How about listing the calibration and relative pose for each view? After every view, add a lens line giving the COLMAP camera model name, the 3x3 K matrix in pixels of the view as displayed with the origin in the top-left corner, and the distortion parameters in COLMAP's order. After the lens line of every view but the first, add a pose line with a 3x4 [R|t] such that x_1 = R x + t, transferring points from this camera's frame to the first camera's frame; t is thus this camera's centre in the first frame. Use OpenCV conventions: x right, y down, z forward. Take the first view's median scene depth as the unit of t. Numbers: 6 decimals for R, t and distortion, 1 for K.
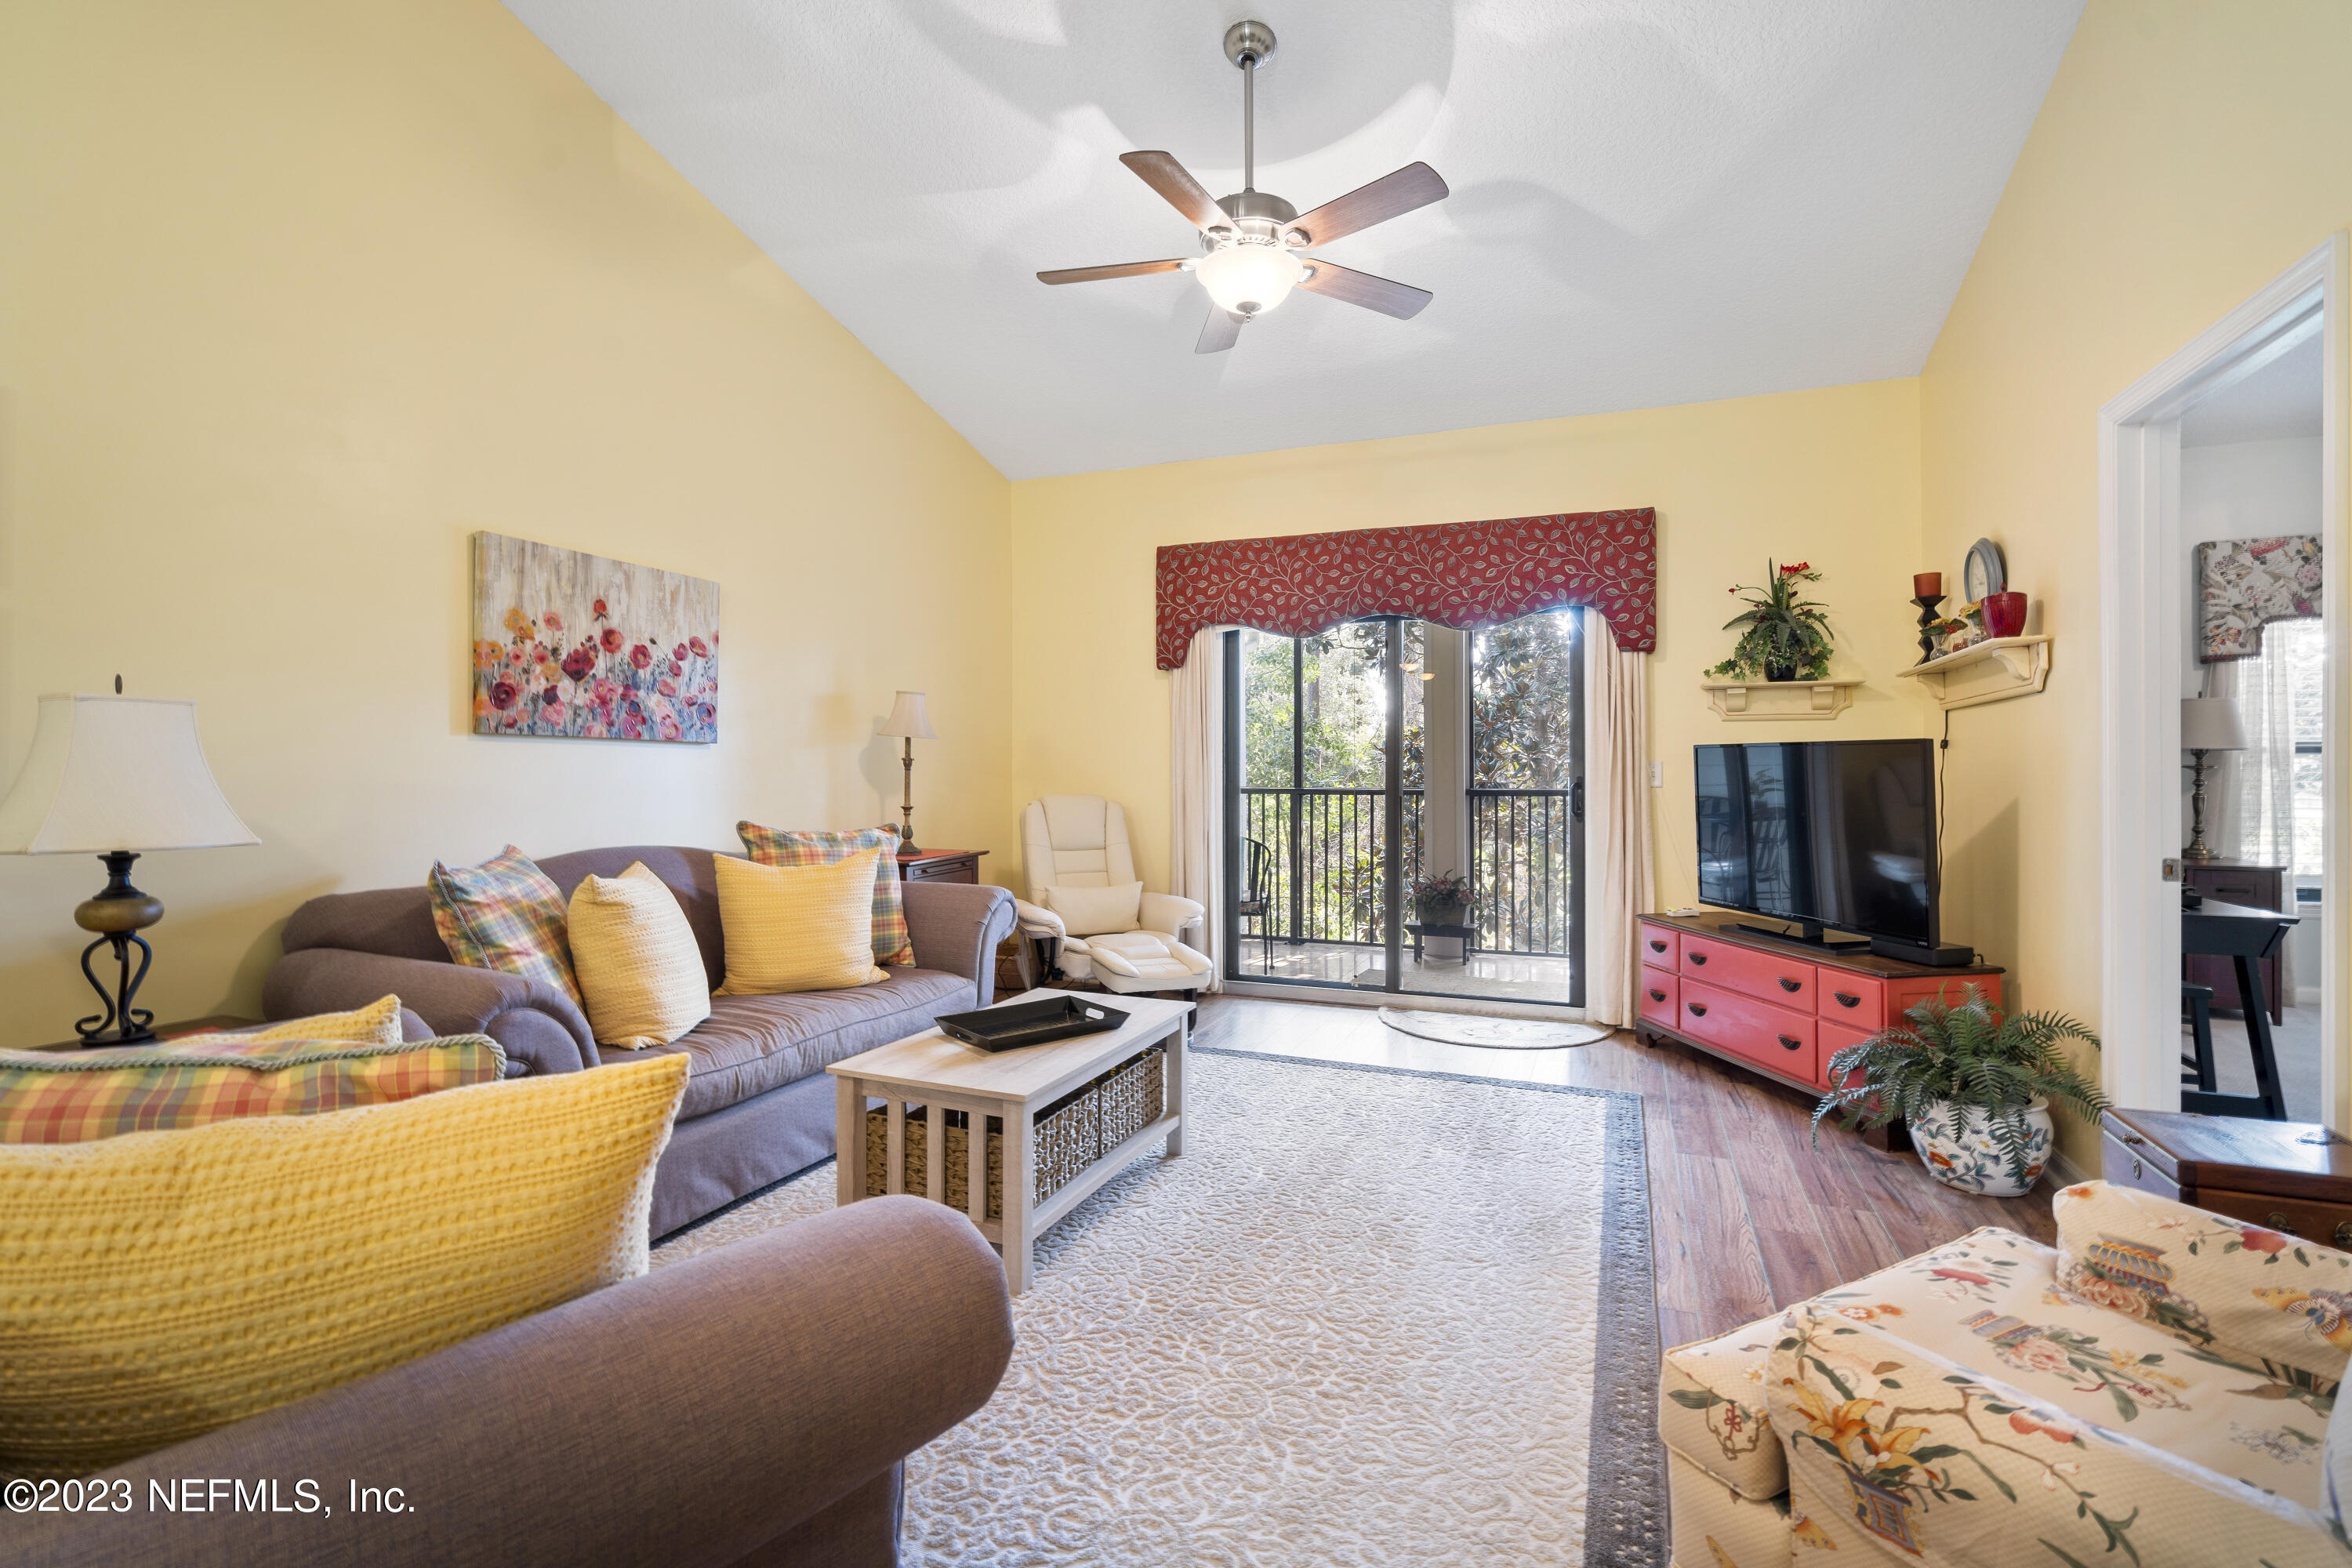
lens RADIAL K [[1069.3, 0, 1180.9], [0, 1069.3, 760.0], [0, 0, 1]] dist [-0.002664, 0.000968]
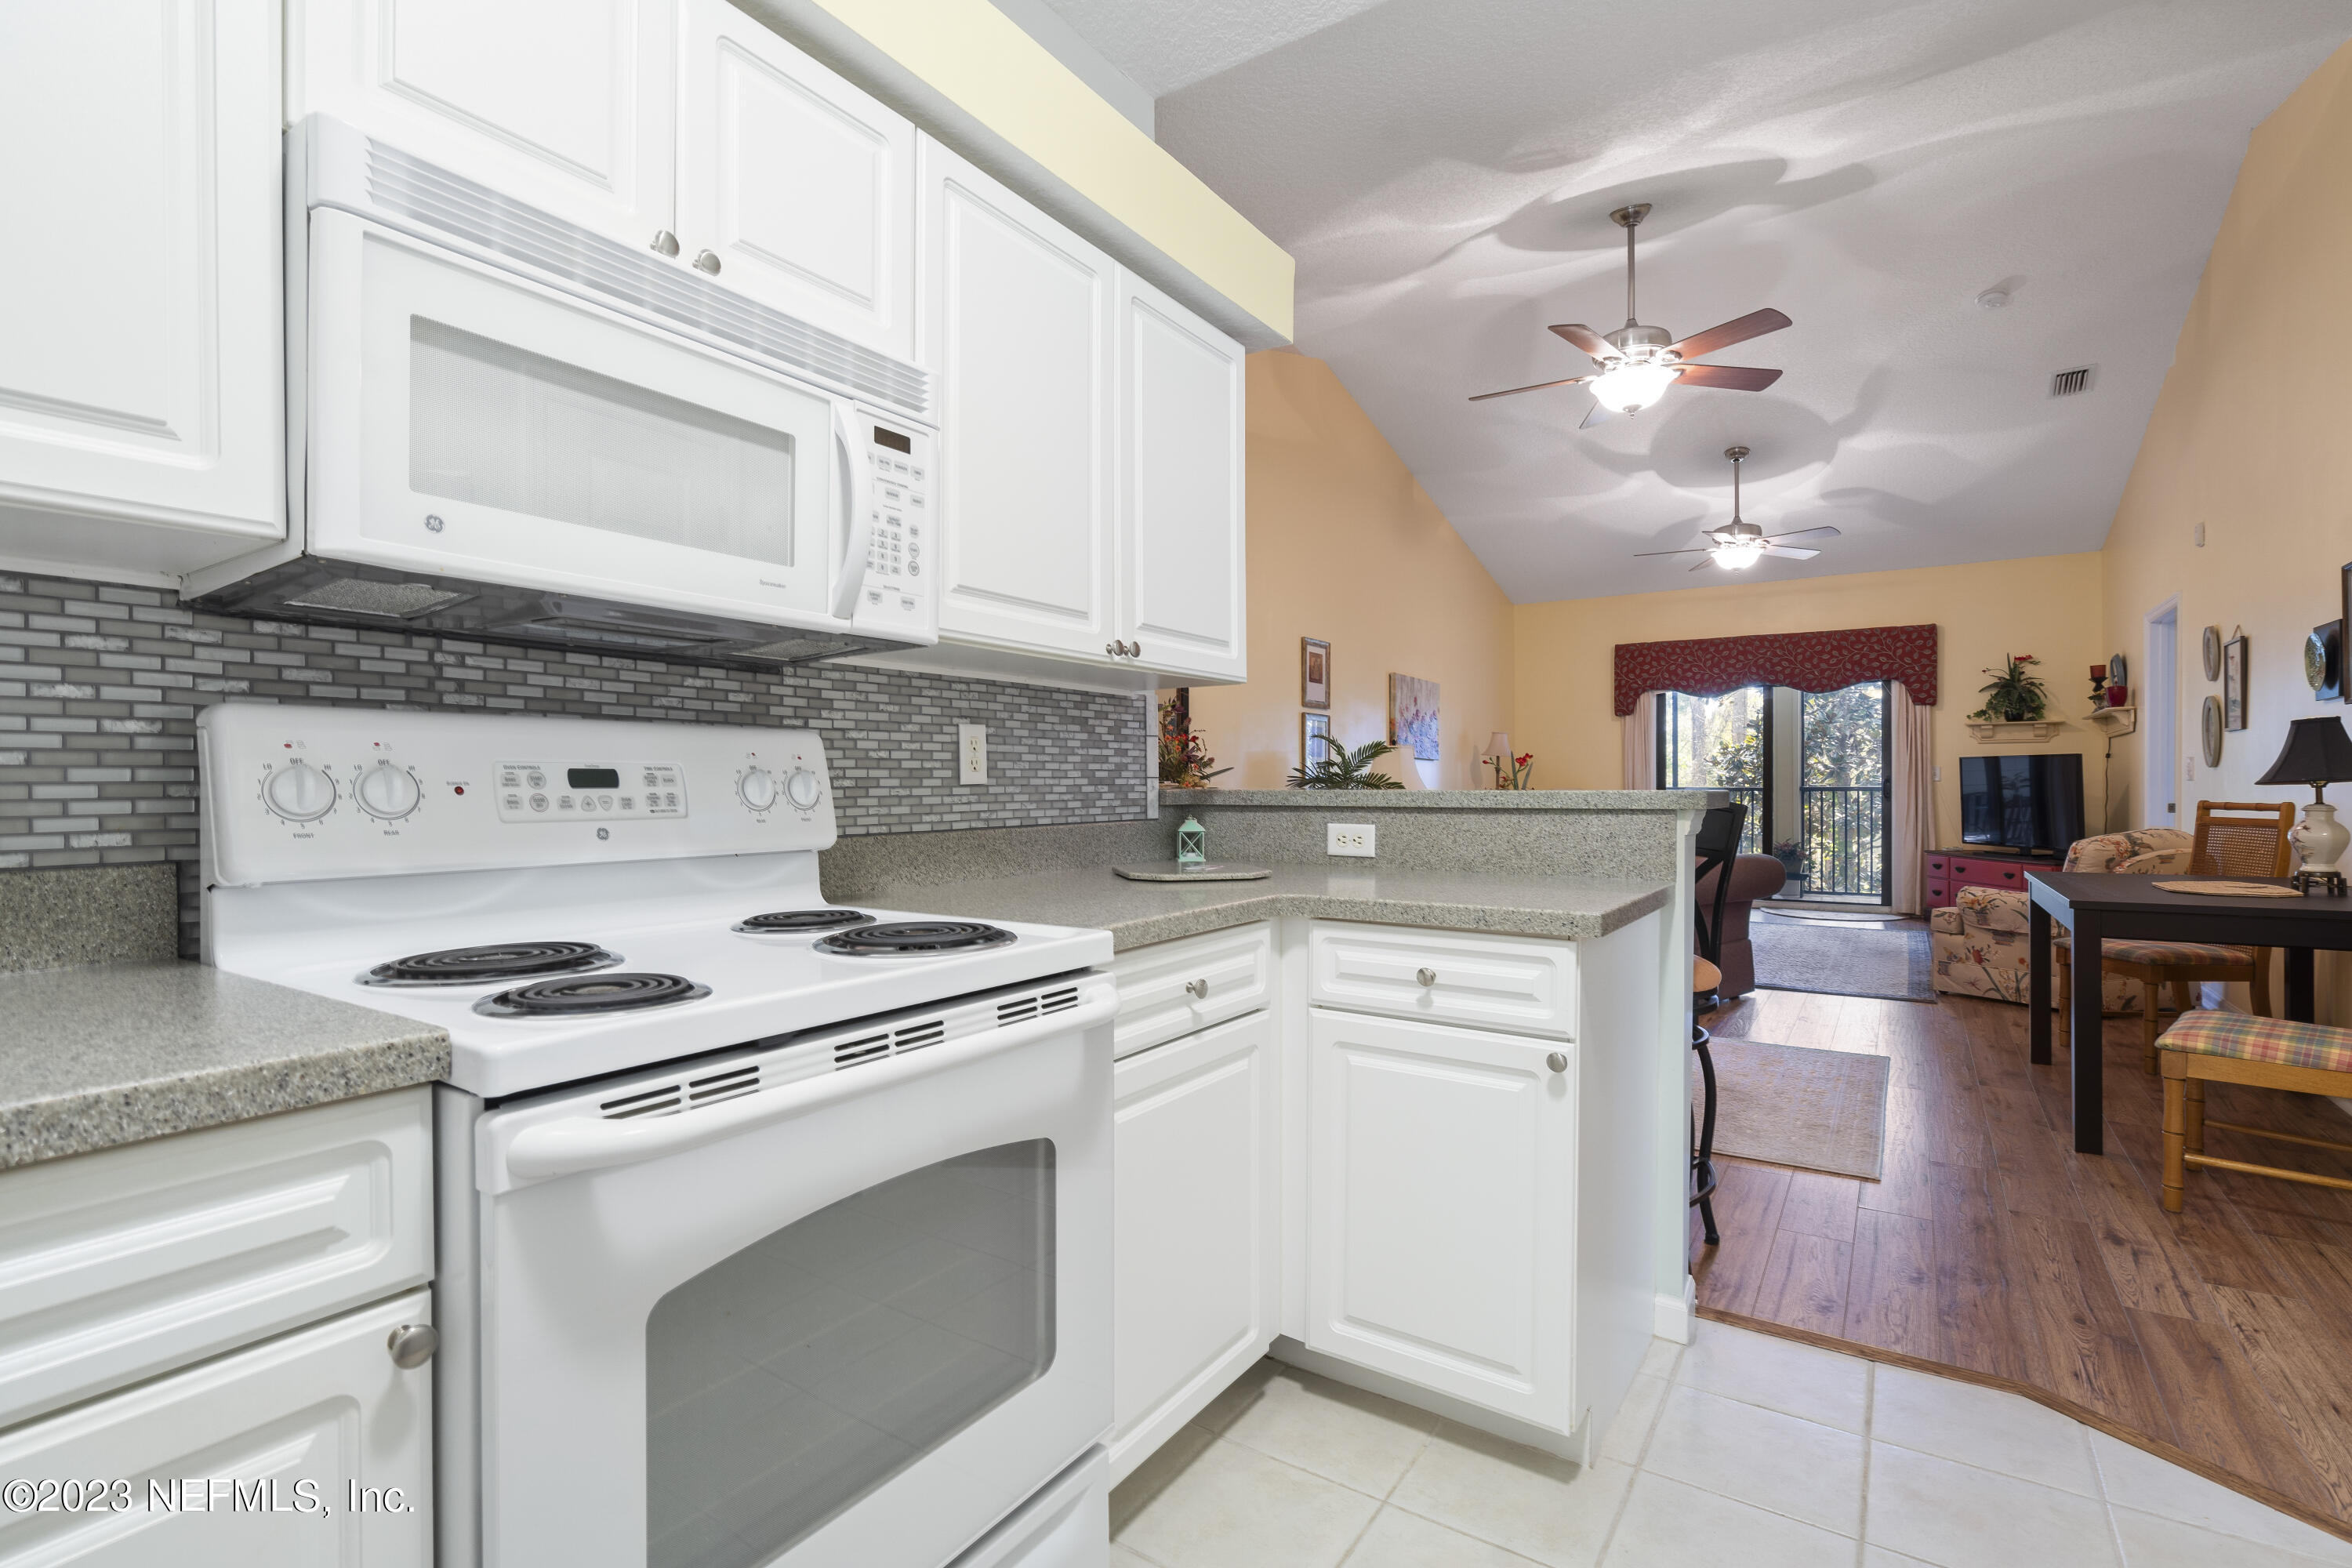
lens RADIAL K [[1086.6, 0, 1176.0], [0, 1086.6, 784.0], [0, 0, 1]] dist [-0.001102, 0.000672]
pose [[0.980507, -0.002051, -0.196473, -0.448210], [0.003559, 0.999967, 0.007324, 0.012484], [0.196452, -0.007880, 0.980482, -1.036838]]
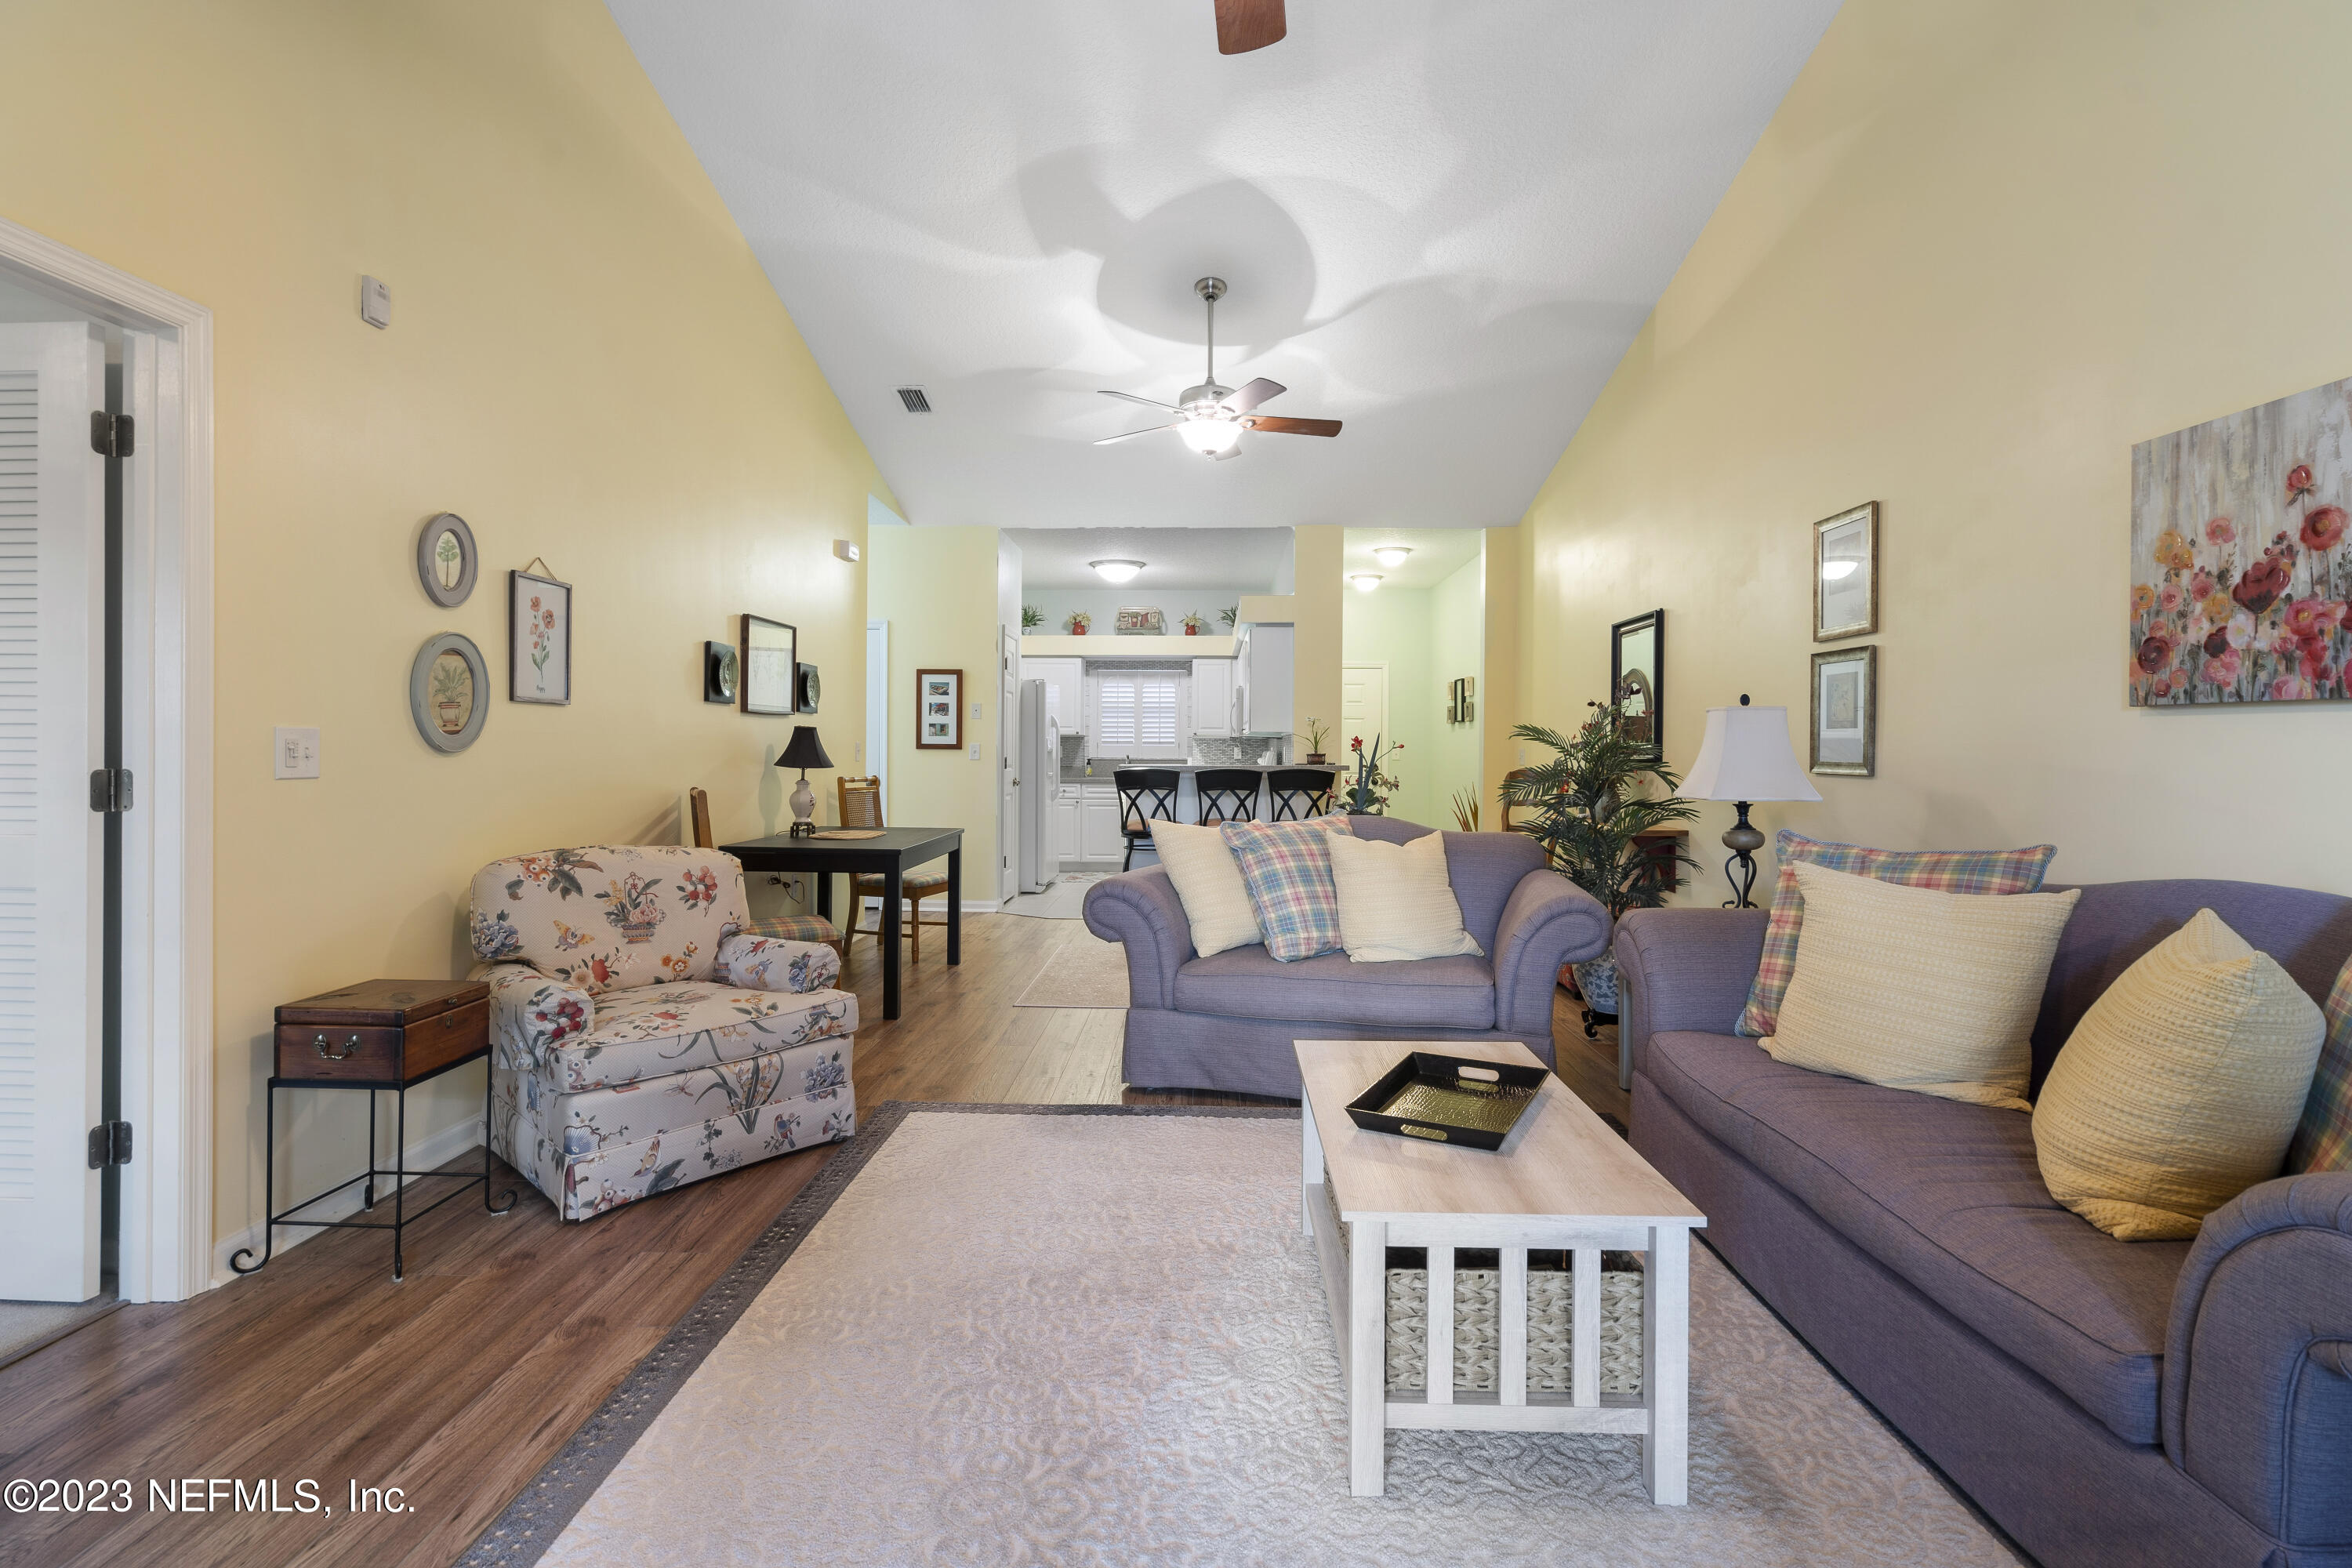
lens RADIAL K [[1125.9, 0, 1170.8], [0, 1125.9, 756.8], [0, 0, 1]] dist [0.000006, 0.000420]
pose [[-0.936353, -0.003936, -0.351037, 0.193215], [-0.003753, 0.999992, -0.001201, 0.010108], [0.351039, 0.000193, -0.936361, 1.025051]]
